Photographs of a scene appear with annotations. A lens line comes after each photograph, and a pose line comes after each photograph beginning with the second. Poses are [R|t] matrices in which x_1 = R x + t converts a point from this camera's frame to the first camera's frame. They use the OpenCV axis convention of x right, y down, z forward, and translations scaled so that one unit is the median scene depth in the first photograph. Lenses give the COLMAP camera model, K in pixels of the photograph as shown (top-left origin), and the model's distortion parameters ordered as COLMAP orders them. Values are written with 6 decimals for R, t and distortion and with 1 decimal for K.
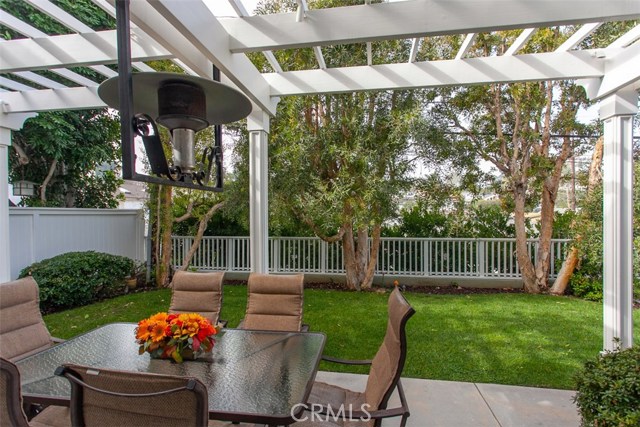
lens RADIAL K [[316.5, 0, 320.0], [0, 316.5, 213.5], [0, 0, 1]] dist [0.000608, 0.000068]
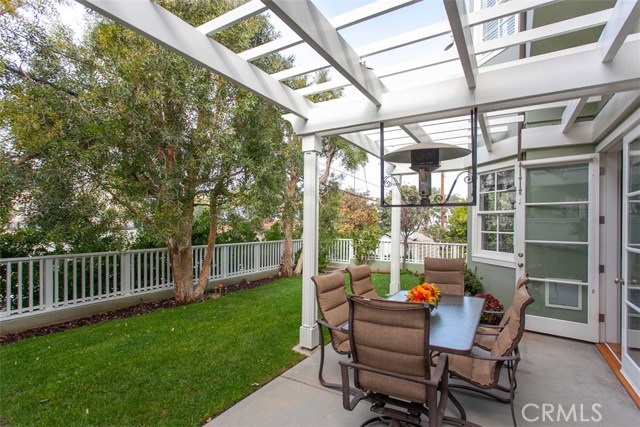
lens RADIAL K [[316.5, 0, 320.0], [0, 316.5, 213.5], [0, 0, 1]] dist [0.000608, 0.000068]
pose [[0.376352, 0.037698, 0.925709, -0.573661], [0.004316, 0.999090, -0.042441, 0.033959], [-0.926467, 0.019968, 0.375847, 0.328549]]
